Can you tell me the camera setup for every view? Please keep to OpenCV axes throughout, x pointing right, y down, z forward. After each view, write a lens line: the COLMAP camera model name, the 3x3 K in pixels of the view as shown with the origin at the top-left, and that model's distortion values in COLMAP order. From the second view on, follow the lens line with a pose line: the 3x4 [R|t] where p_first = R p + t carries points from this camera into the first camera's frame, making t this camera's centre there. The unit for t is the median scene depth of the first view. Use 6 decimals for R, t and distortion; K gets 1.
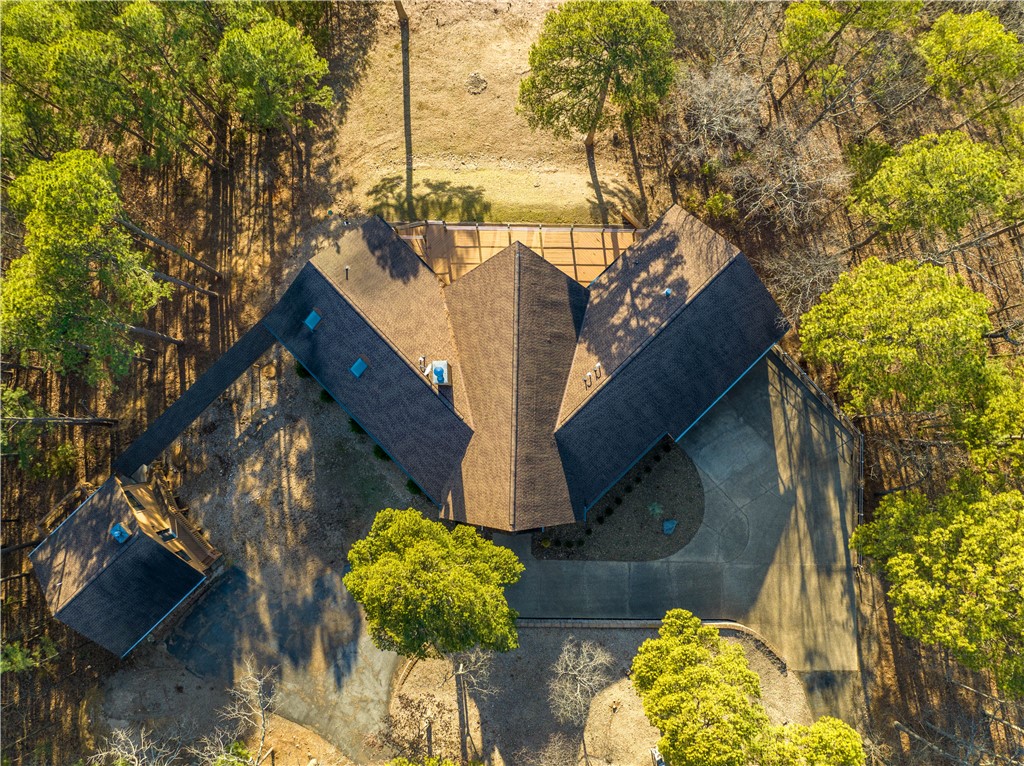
lens RADIAL K [[720.8, 0, 512.0], [0, 720.8, 383.0], [0, 0, 1]] dist [-0.049061, 0.023752]
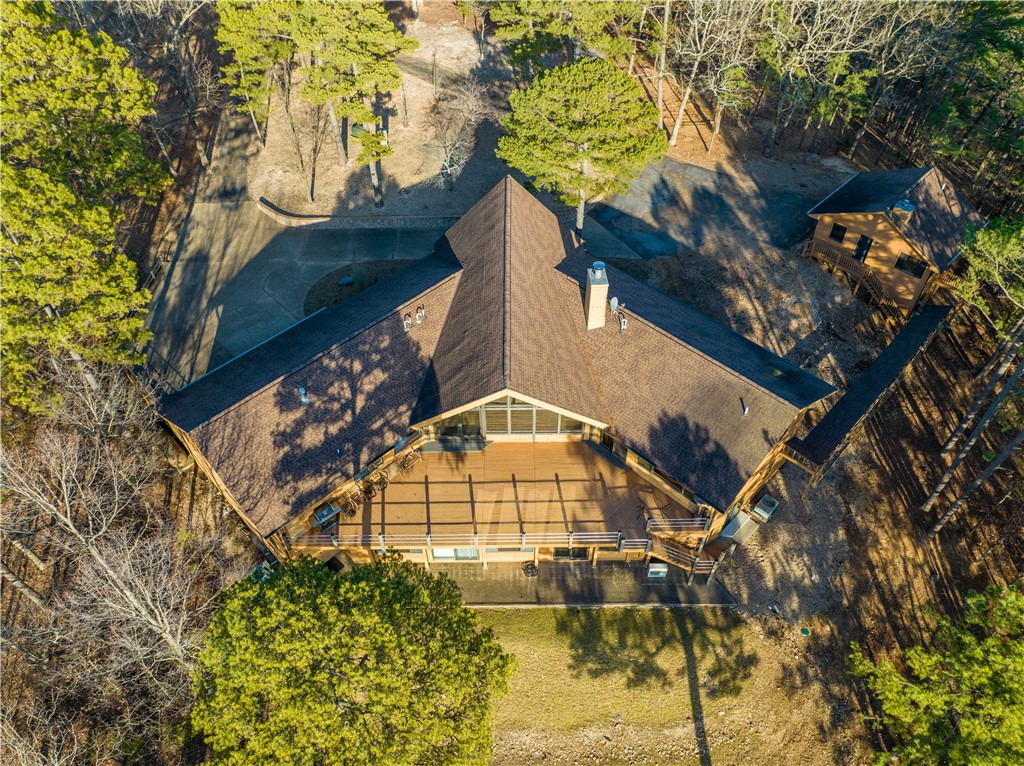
lens RADIAL K [[712.6, 0, 527.9], [0, 712.6, 382.7], [0, 0, 1]] dist [-0.035452, -0.000438]
pose [[-0.999345, 0.031589, -0.017672, 0.000009], [-0.034582, -0.689105, 0.723836, -0.592622], [0.010687, 0.723973, 0.689745, 0.443208]]
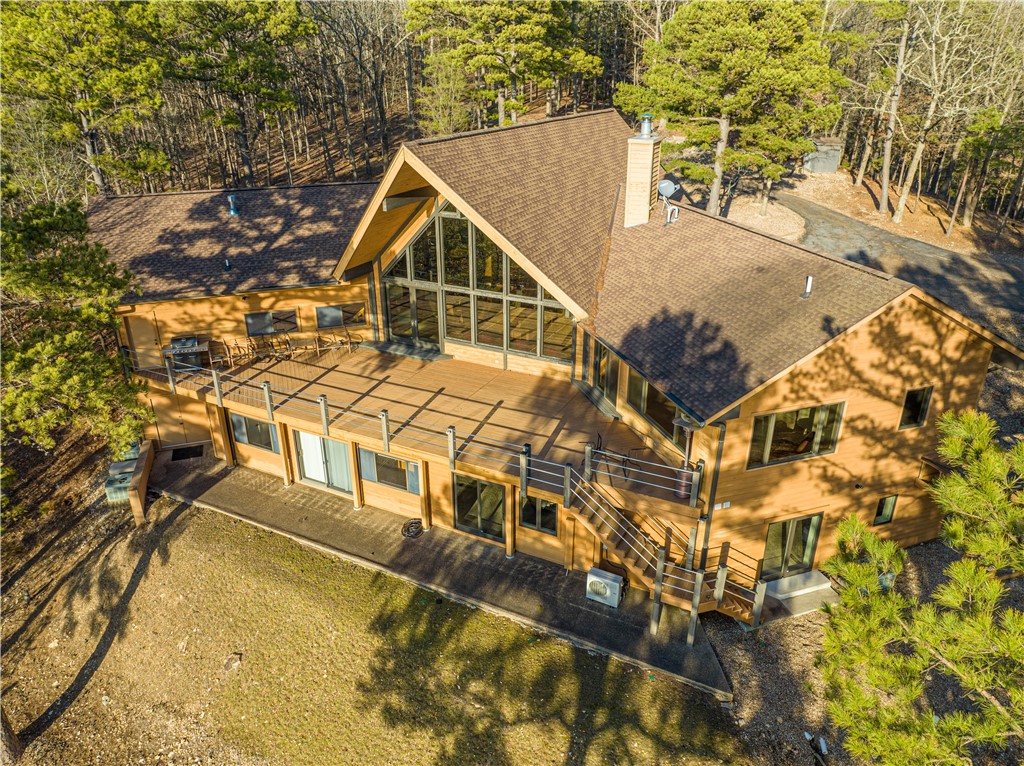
lens RADIAL K [[720.8, 0, 512.0], [0, 720.8, 383.0], [0, 0, 1]] dist [-0.049061, 0.023752]
pose [[-0.901837, -0.170185, 0.397148, -0.229868], [0.432008, -0.338903, 0.835771, -0.512230], [-0.007641, 0.925301, 0.379156, 0.818610]]
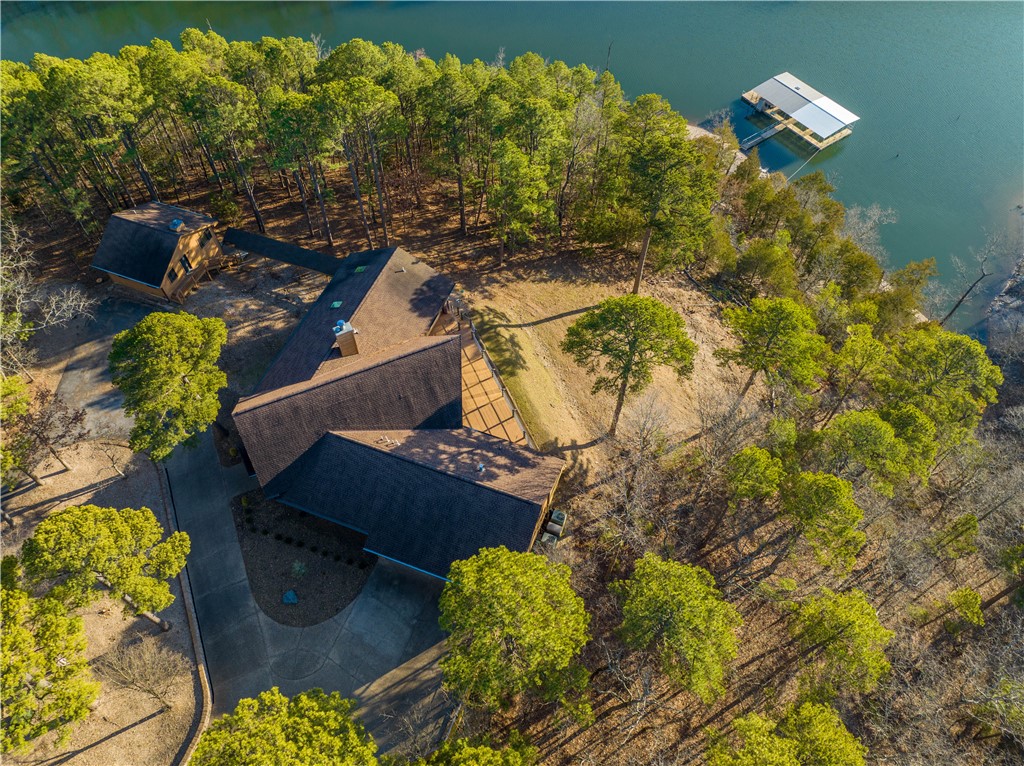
lens RADIAL K [[720.8, 0, 512.0], [0, 720.8, 383.0], [0, 0, 1]] dist [-0.049061, 0.023752]
pose [[0.423081, 0.749990, -0.508446, 0.636586], [-0.904856, 0.379015, -0.193866, -0.004324], [0.047311, 0.542091, 0.838987, -0.004385]]
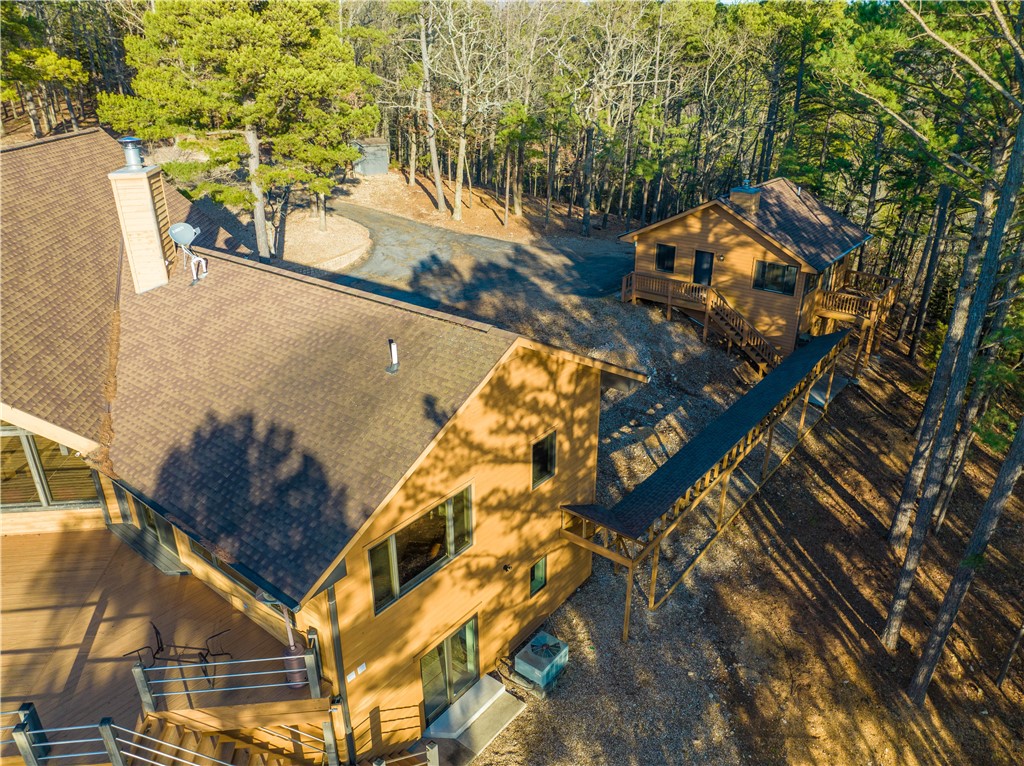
lens RADIAL K [[749.6, 0, 512.0], [0, 749.6, 383.0], [0, 0, 1]] dist [-0.057946, 0.035754]
pose [[-0.991362, 0.065252, -0.113767, -0.224615], [-0.129780, -0.362912, 0.922742, -0.403829], [0.018923, 0.929536, 0.368246, 0.815971]]
